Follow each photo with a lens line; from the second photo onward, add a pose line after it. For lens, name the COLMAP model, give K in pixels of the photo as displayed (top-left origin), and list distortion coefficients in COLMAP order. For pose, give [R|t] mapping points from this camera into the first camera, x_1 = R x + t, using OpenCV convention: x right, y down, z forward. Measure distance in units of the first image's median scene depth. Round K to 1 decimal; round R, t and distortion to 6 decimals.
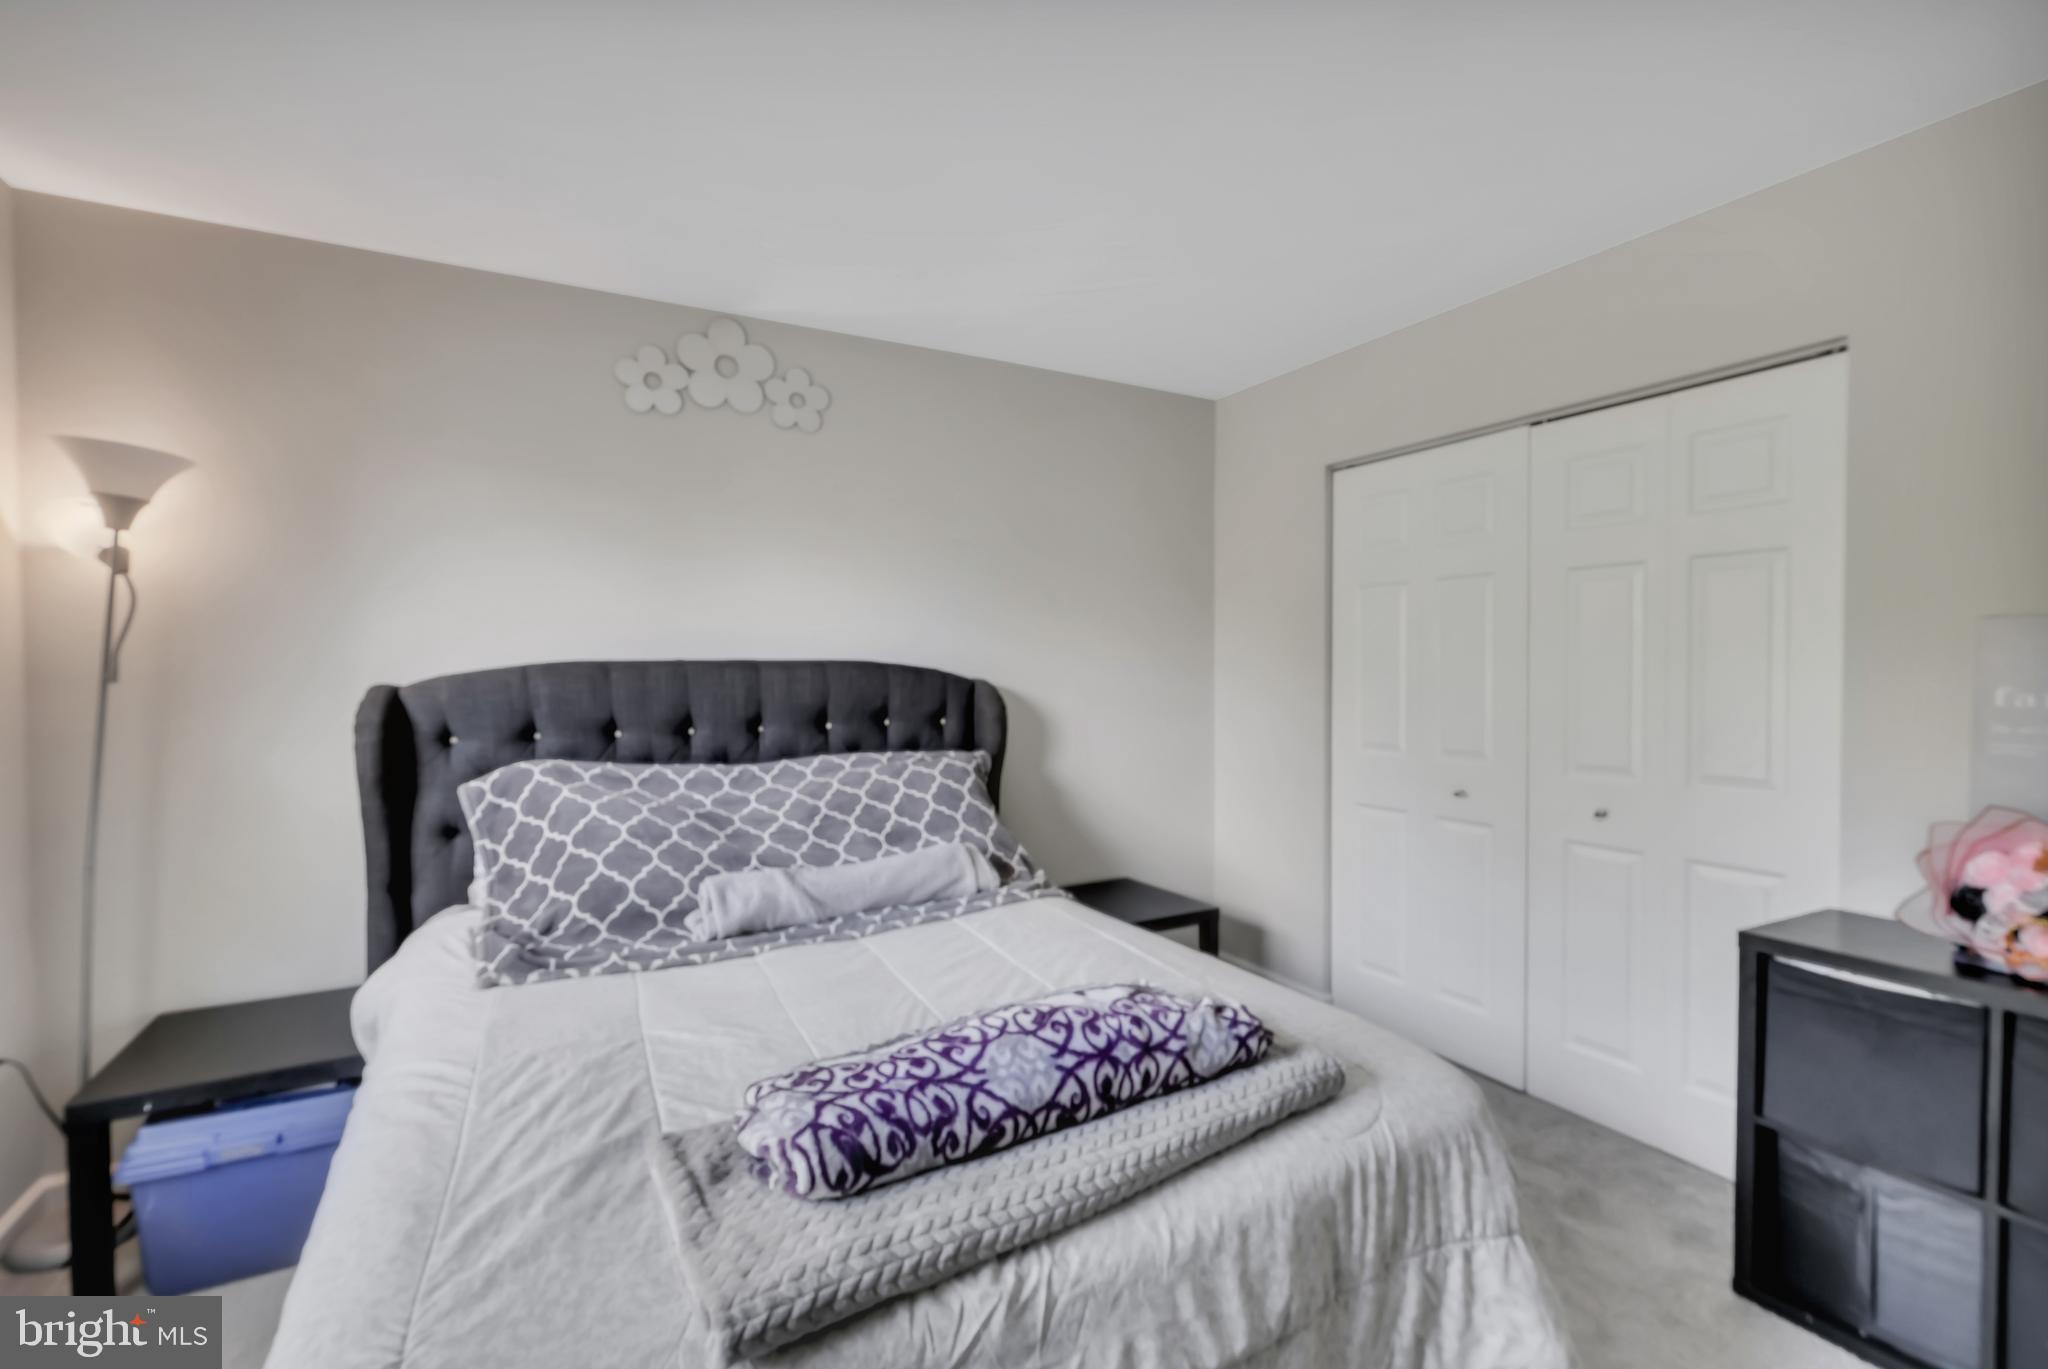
lens RADIAL K [[918.4, 0, 1023.8], [0, 918.4, 682.2], [0, 0, 1]] dist [-0.002437, 0.000053]
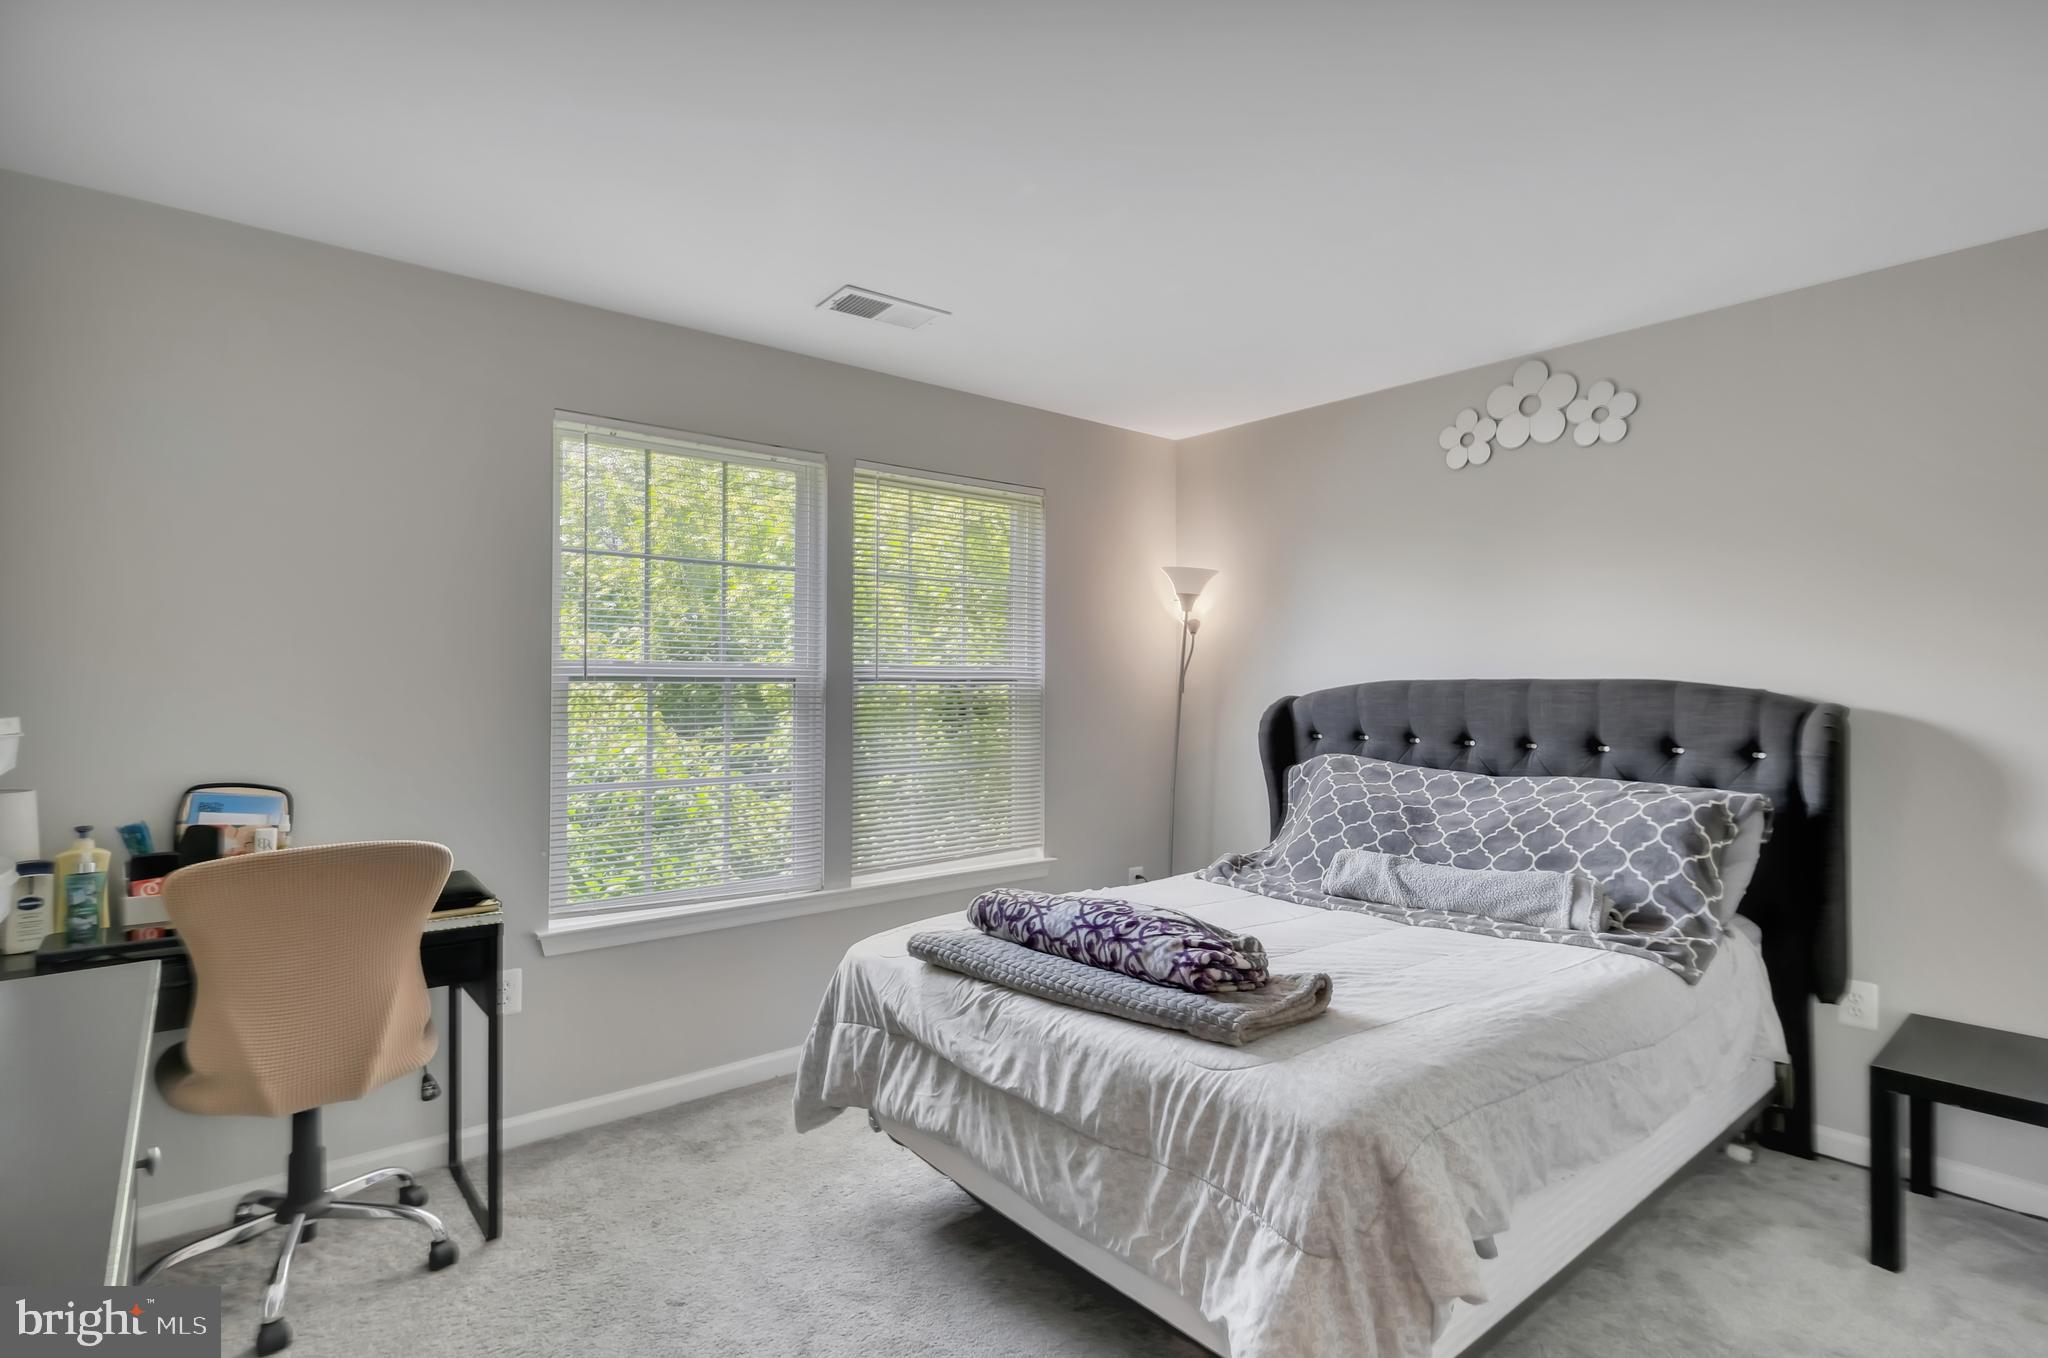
lens RADIAL K [[1019.6, 0, 1038.4], [0, 1019.6, 666.7], [0, 0, 1]] dist [0.002650, -0.000085]
pose [[0.188045, -0.015485, -0.982038, 0.936174], [-0.020488, 0.999596, -0.019685, -0.006200], [0.981947, 0.023822, 0.187652, 0.287945]]
